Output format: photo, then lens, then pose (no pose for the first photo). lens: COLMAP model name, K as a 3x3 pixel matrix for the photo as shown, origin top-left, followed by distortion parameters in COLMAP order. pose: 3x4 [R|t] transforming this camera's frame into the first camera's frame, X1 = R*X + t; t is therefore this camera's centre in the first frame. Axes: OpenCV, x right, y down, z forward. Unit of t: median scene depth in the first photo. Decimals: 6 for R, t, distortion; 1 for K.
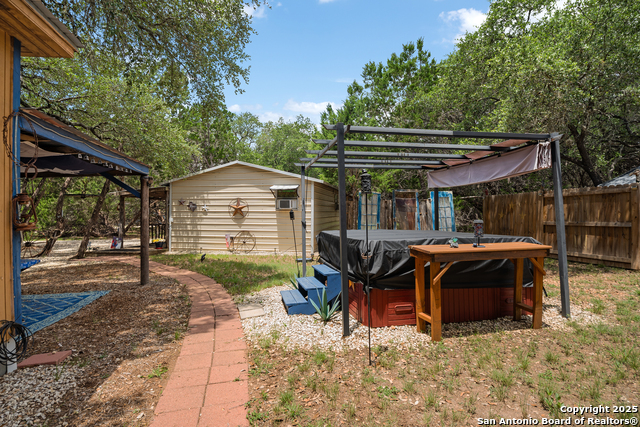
lens RADIAL K [[345.5, 0, 319.1], [0, 345.5, 212.1], [0, 0, 1]] dist [0.002069, 0.000207]
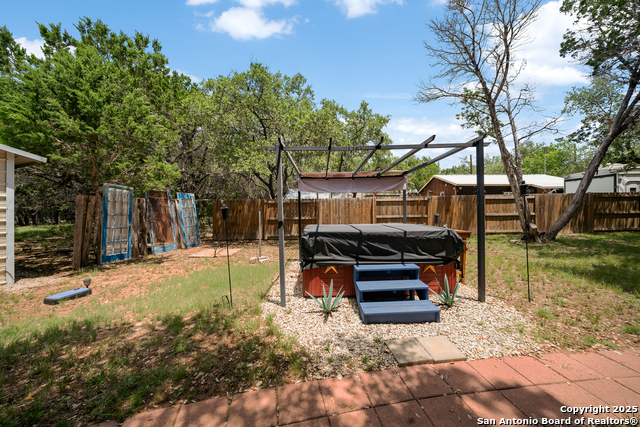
lens RADIAL K [[220.7, 0, 318.0], [0, 220.7, 214.9], [0, 0, 1]] dist [-0.005610, 0.000231]
pose [[0.181921, -0.001393, 0.983312, -0.284676], [0.005946, 0.999982, 0.000316, 0.011026], [-0.983295, 0.005789, 0.181926, 0.486616]]
